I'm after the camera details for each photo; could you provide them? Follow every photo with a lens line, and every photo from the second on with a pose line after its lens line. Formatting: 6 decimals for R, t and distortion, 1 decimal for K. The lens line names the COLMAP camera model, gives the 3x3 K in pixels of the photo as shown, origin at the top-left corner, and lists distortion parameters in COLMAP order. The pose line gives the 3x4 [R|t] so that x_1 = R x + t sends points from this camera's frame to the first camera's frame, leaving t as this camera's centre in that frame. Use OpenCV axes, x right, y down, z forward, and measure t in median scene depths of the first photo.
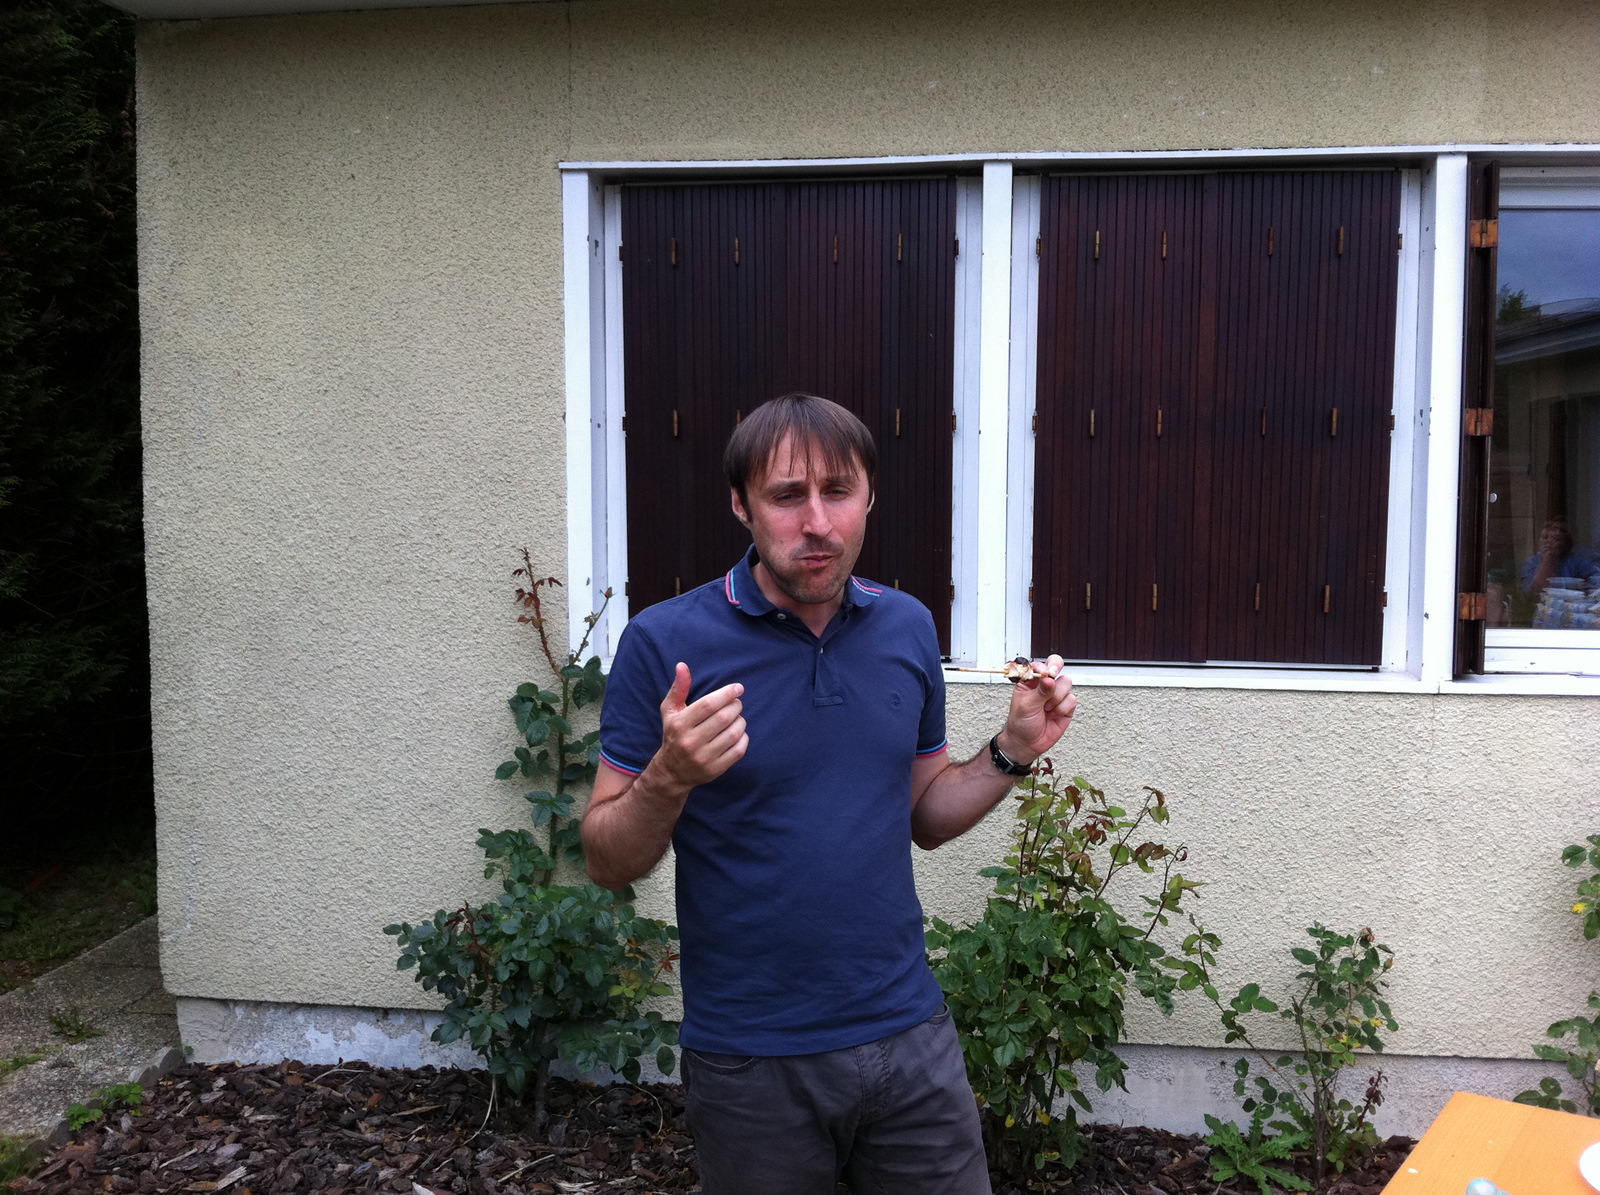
lens RADIAL K [[1611.6, 0, 800.0], [0, 1611.6, 597.5], [0, 0, 1]] dist [0.099033, -0.335719]
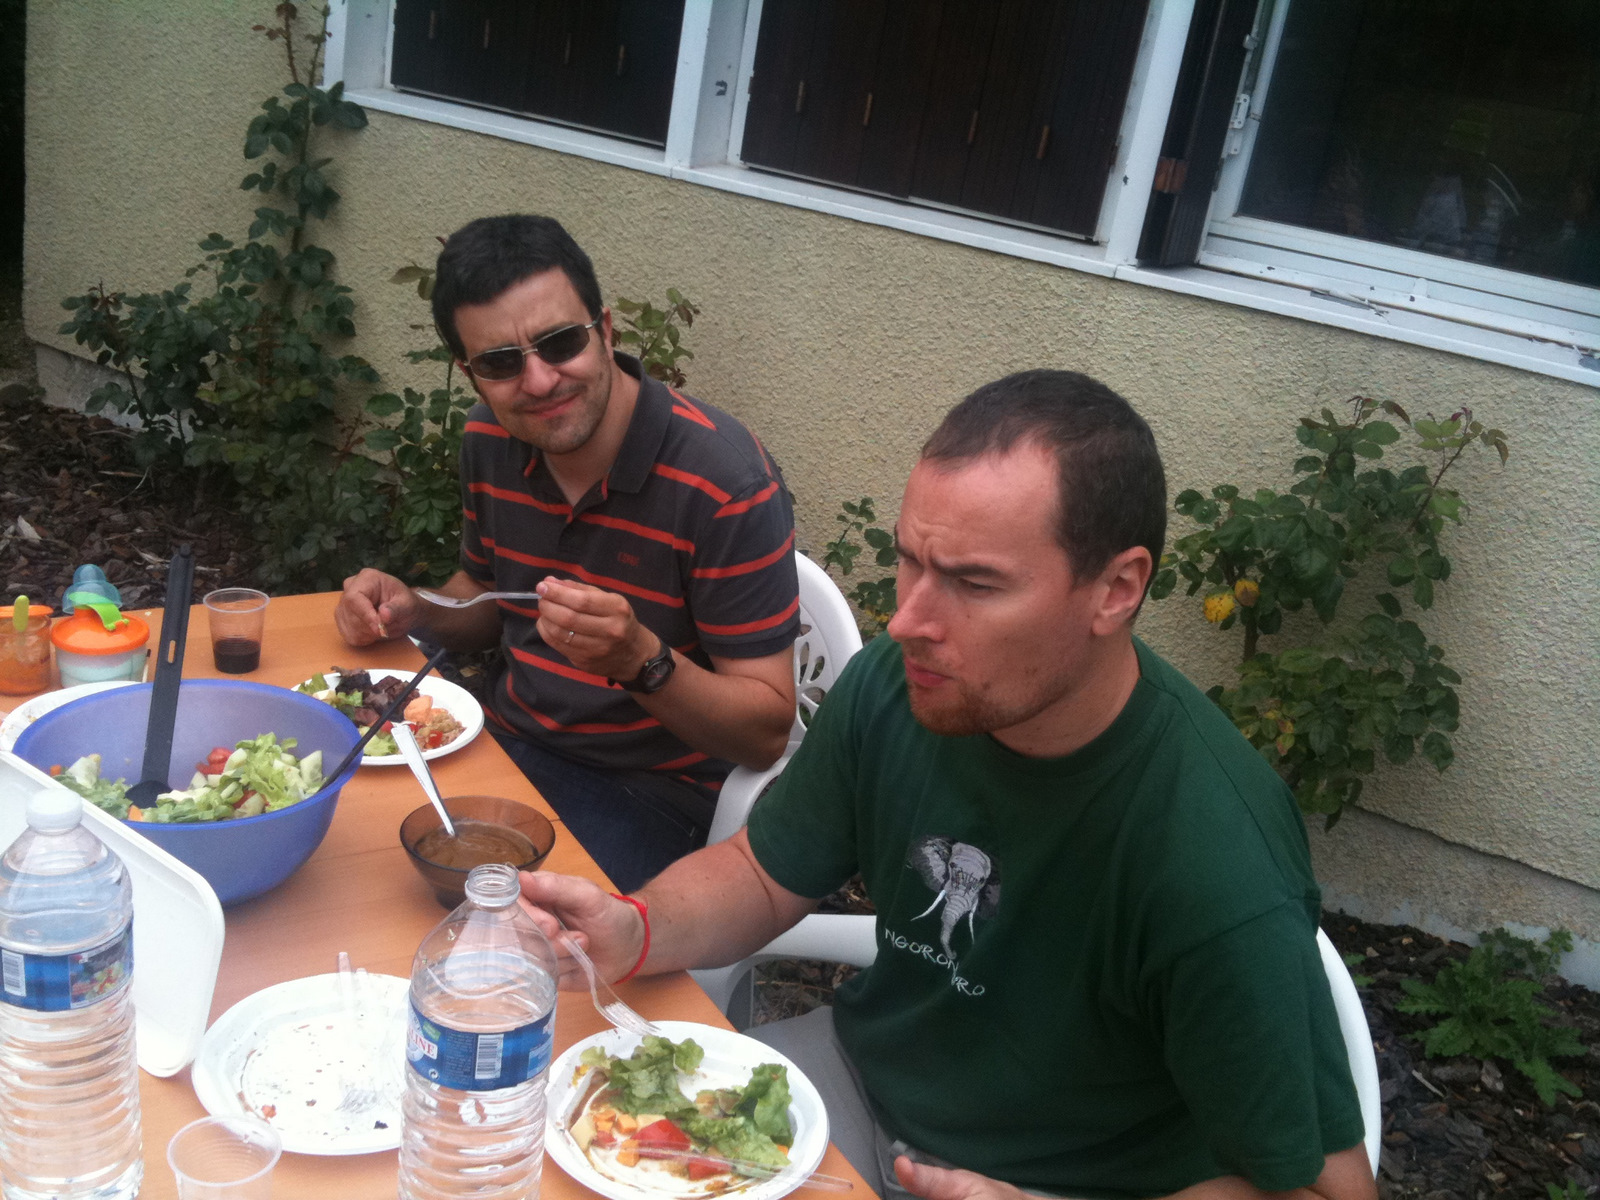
lens RADIAL K [[1793.8, 0, 755.6], [0, 1793.8, 600.5], [0, 0, 1]] dist [0.102632, -0.322074]
pose [[0.889458, 0.259963, -0.375877, 0.607347], [-0.154357, 0.945010, 0.288323, -0.021512], [0.430161, -0.198432, 0.880674, 0.087623]]
